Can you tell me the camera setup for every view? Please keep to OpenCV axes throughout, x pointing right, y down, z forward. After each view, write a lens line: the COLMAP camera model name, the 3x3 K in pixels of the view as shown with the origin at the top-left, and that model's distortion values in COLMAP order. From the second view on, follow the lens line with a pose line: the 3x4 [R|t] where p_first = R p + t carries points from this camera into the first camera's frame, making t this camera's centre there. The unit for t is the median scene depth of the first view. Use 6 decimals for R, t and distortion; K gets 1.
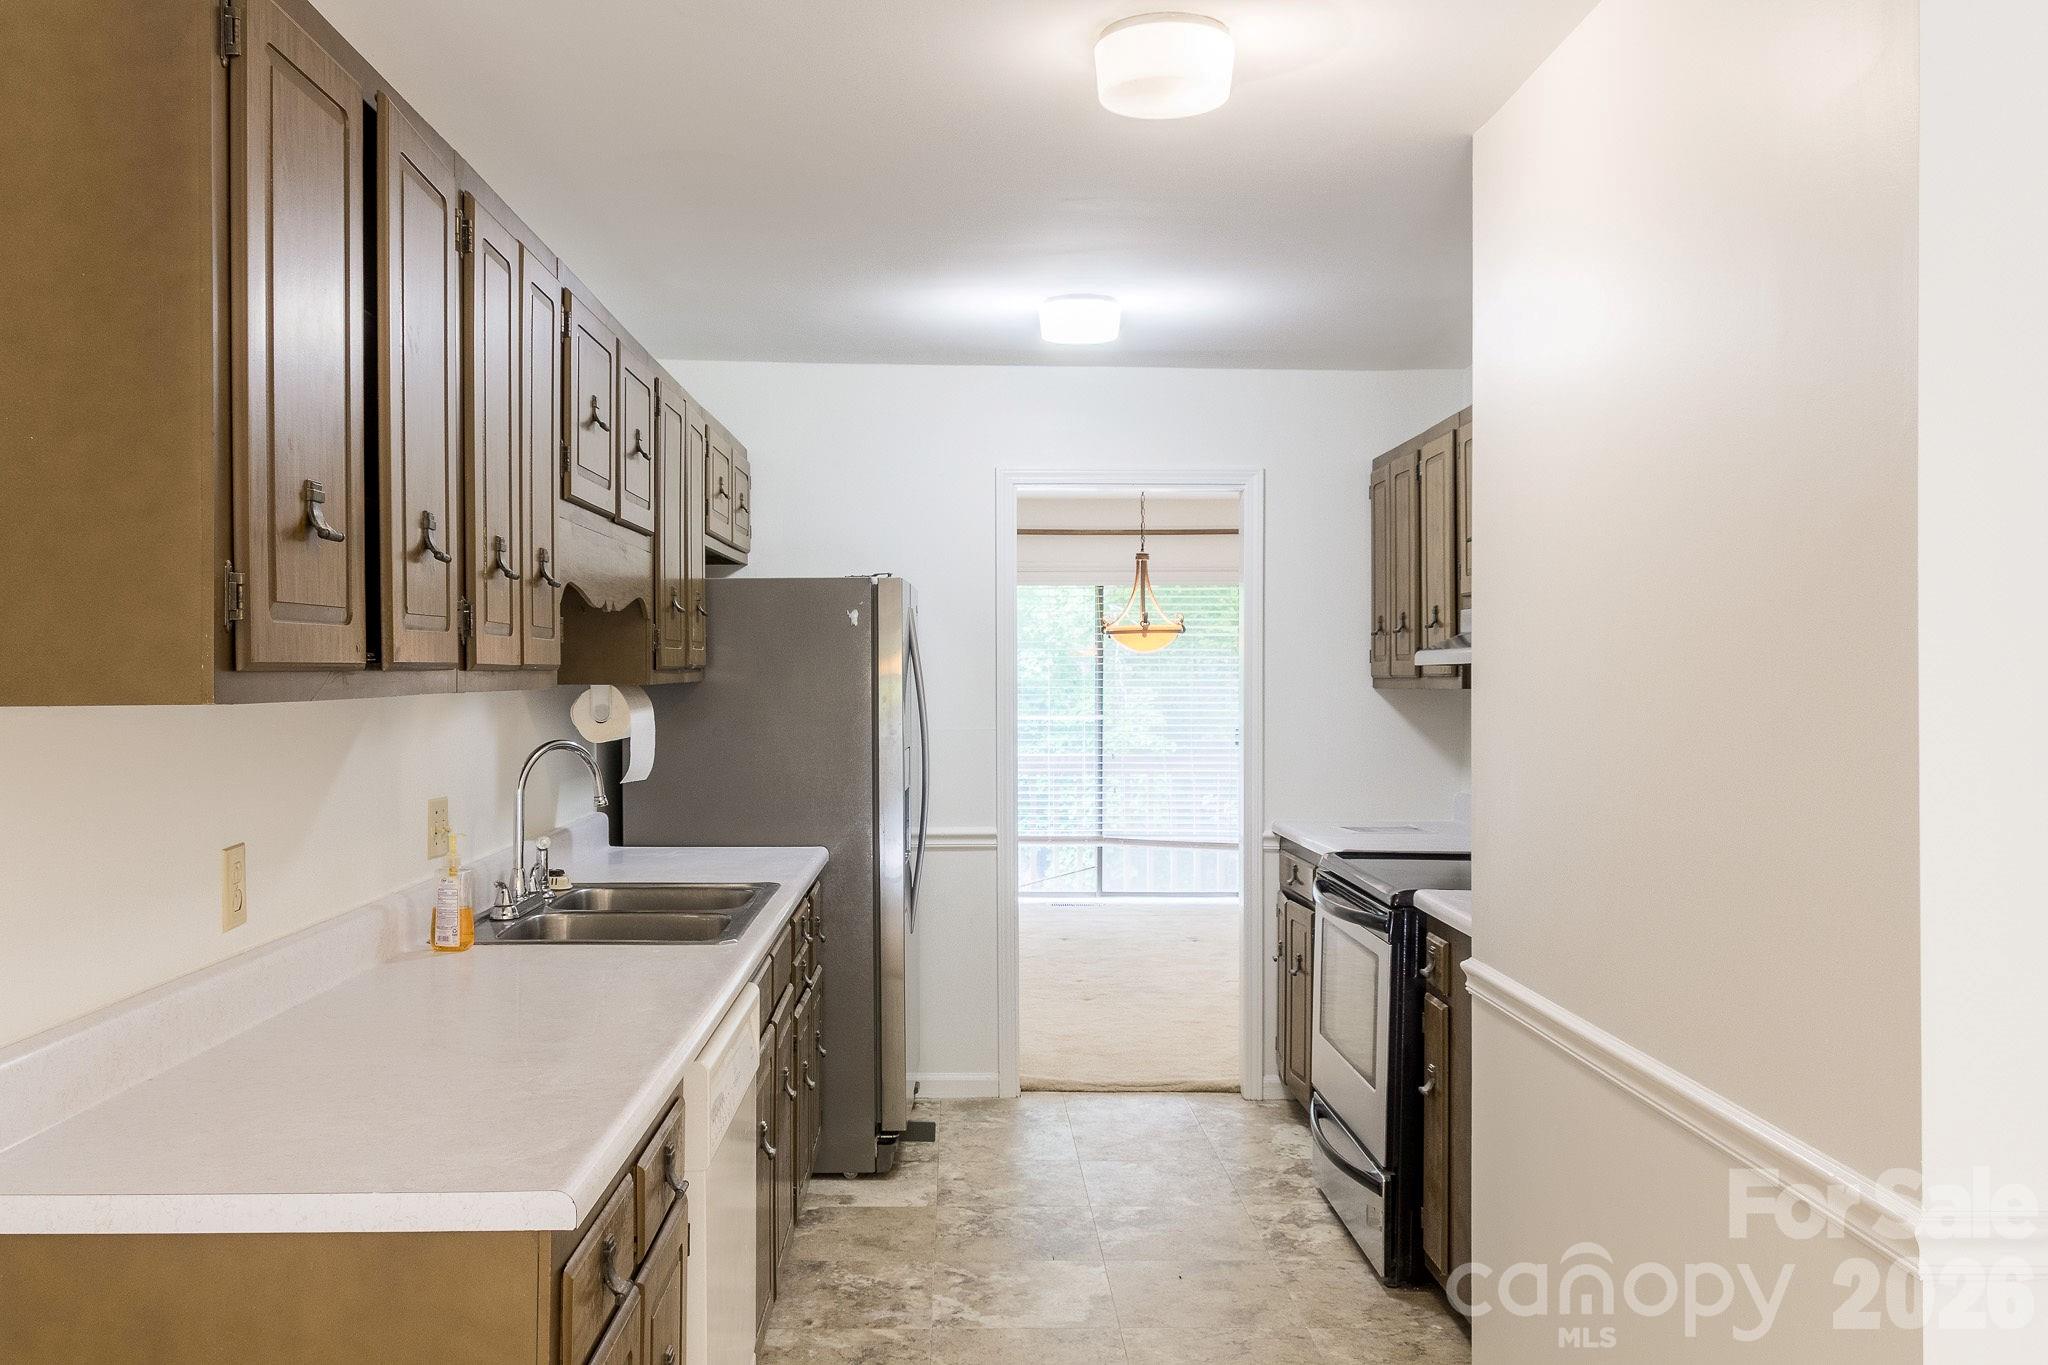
lens RADIAL K [[1683.4, 0, 999.2], [0, 1683.4, 676.4], [0, 0, 1]] dist [0.032730, -0.000448]
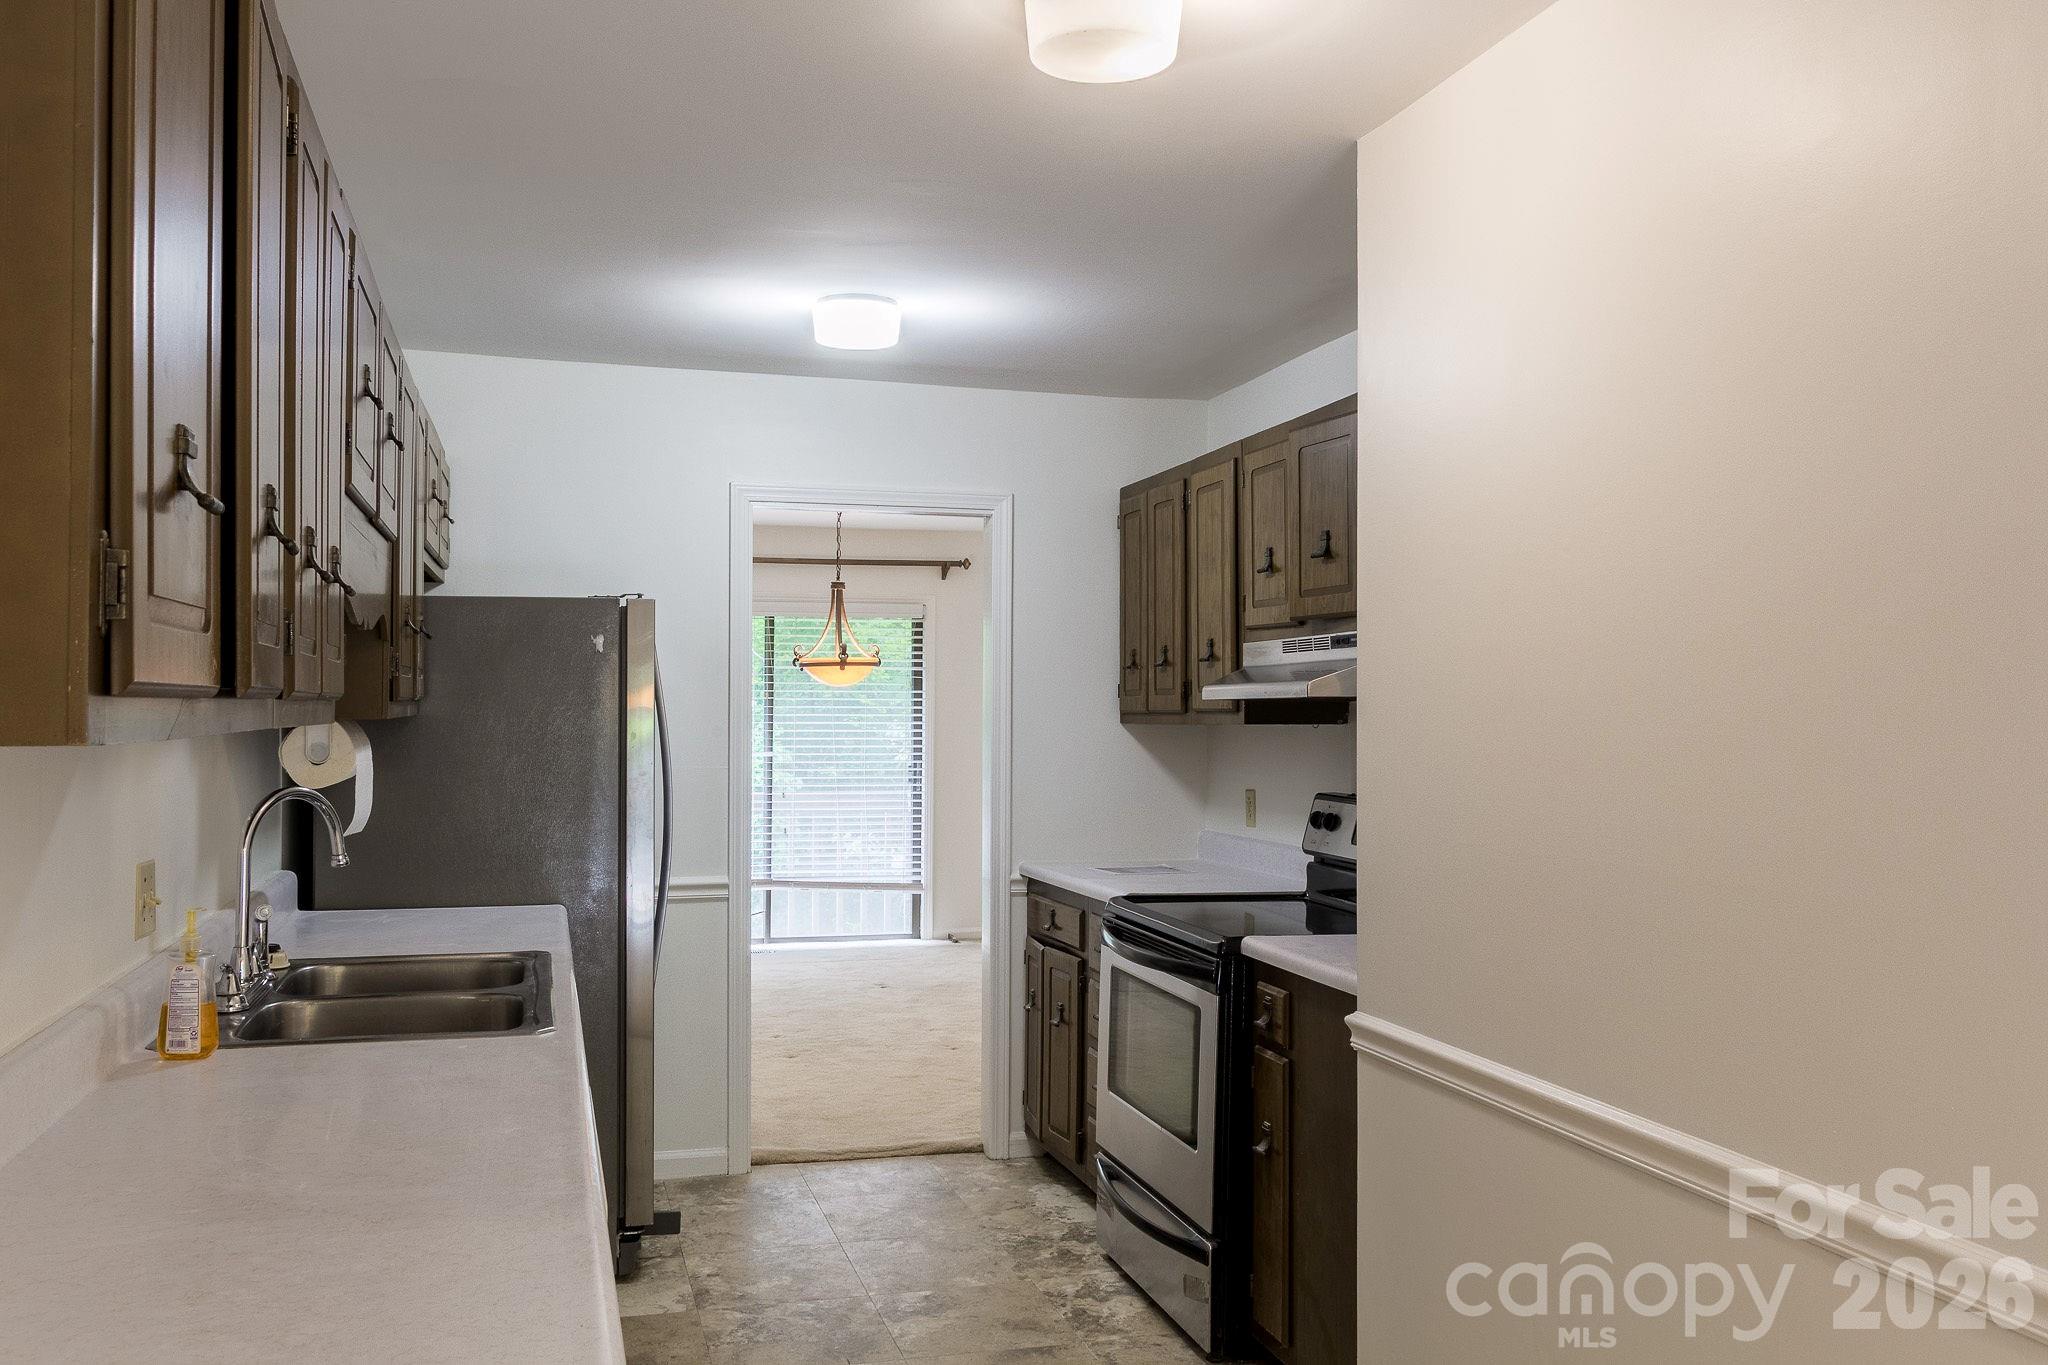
lens RADIAL K [[1683.4, 0, 994.6], [0, 1683.4, 674.5], [0, 0, 1]] dist [0.032730, -0.000448]
pose [[0.971172, 0.007768, 0.238252, -0.101646], [-0.002421, 0.999739, -0.022728, 0.001152], [-0.238366, 0.021496, 0.970937, 0.098338]]
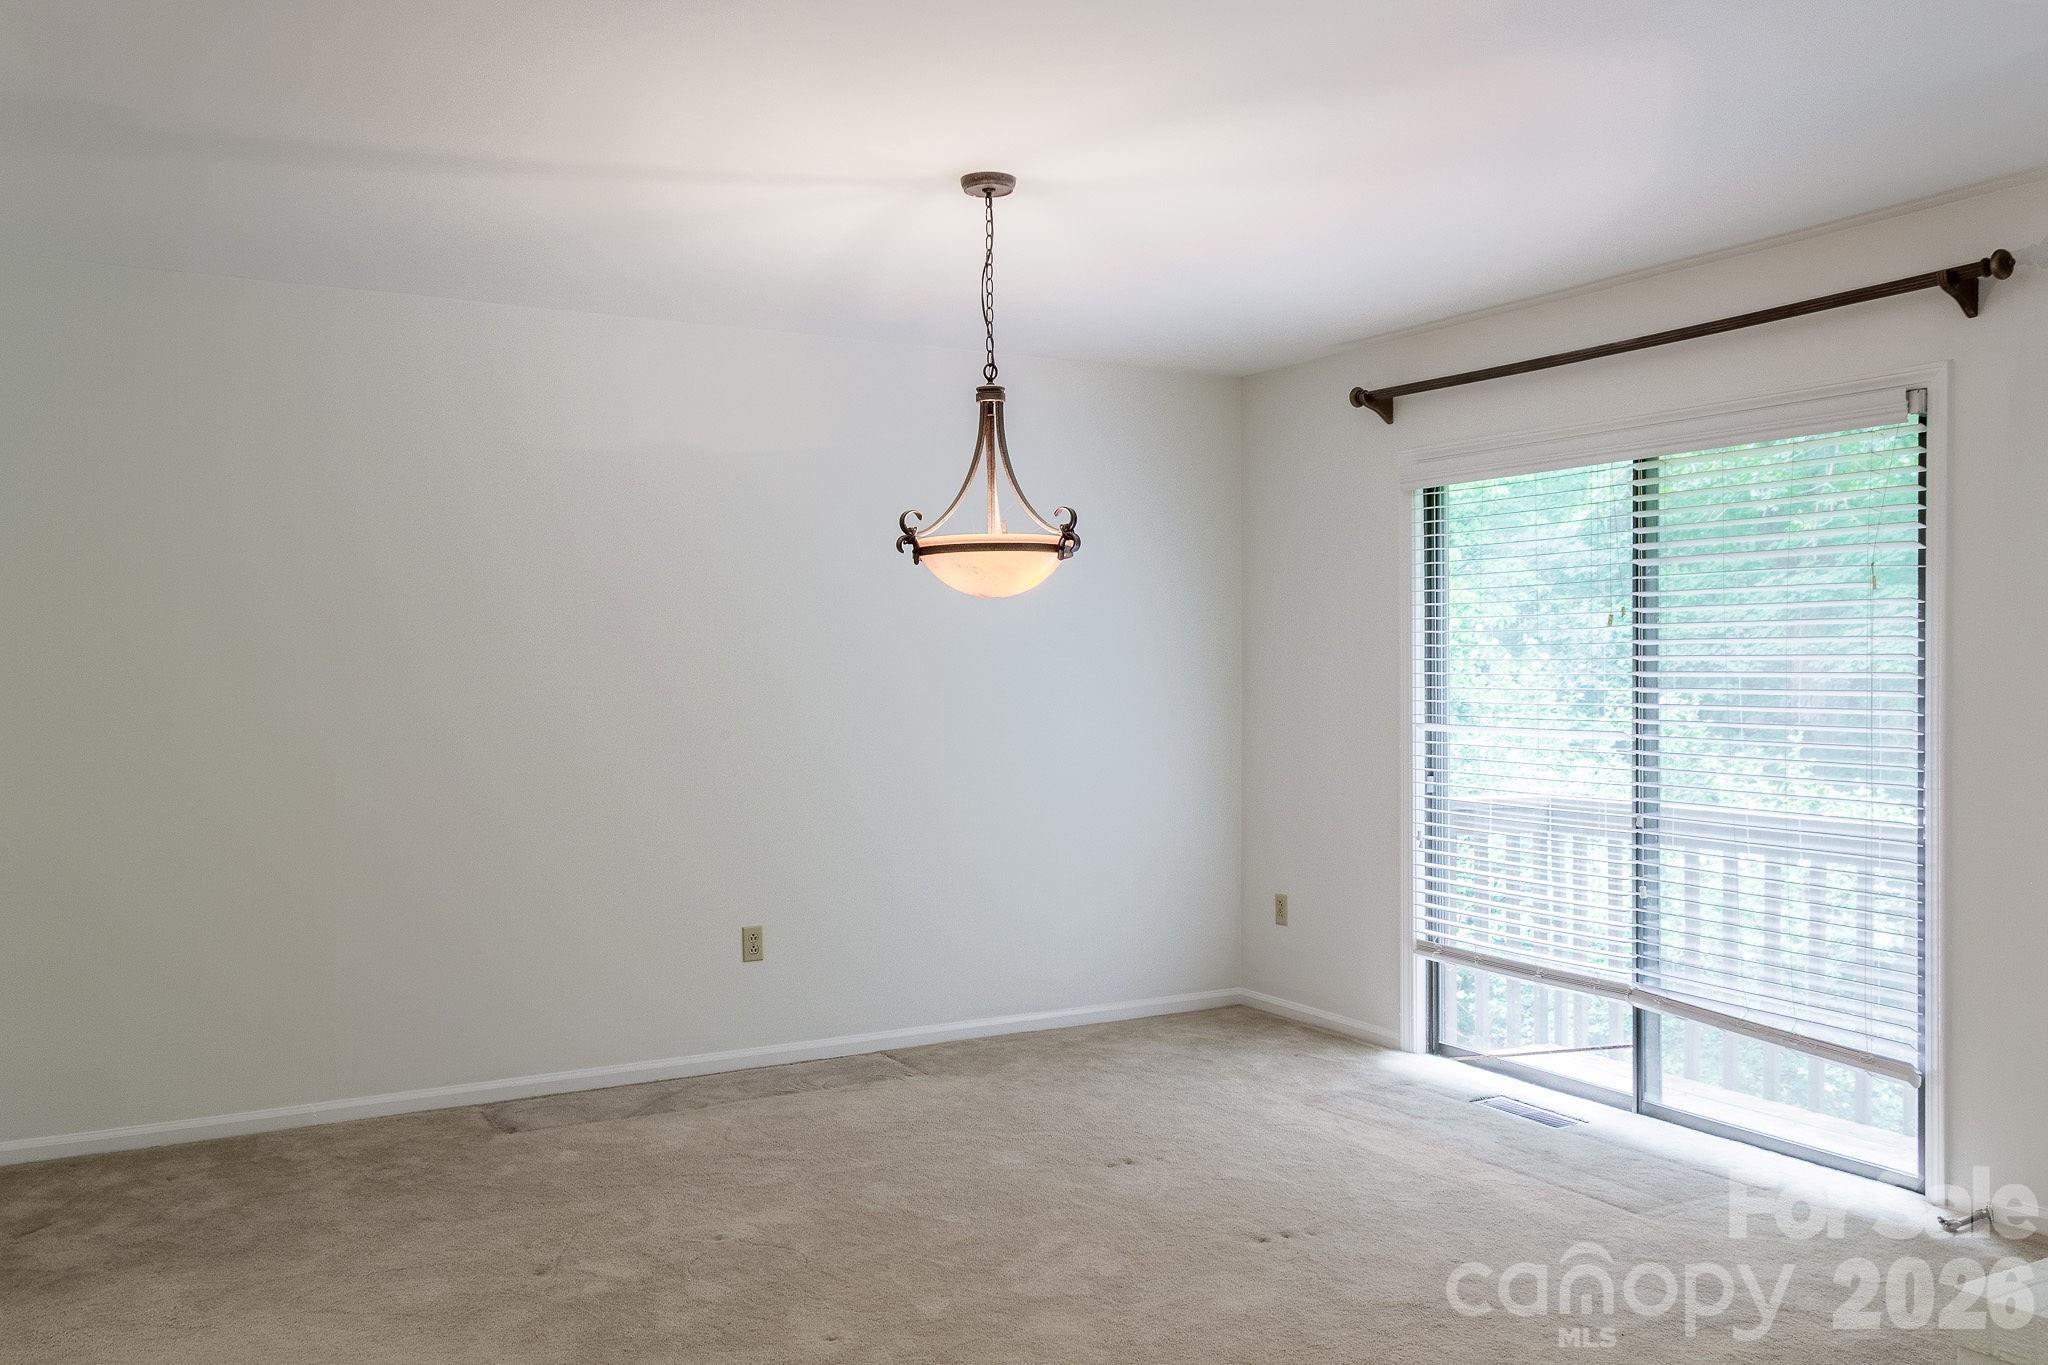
lens RADIAL K [[1683.4, 0, 1007.9], [0, 1683.4, 686.5], [0, 0, 1]] dist [0.032730, -0.000448]
pose [[0.477930, 0.012388, -0.878311, 0.920380], [-0.001648, 0.999911, 0.013206, 0.008485], [0.878396, -0.004864, 0.477908, 1.421222]]
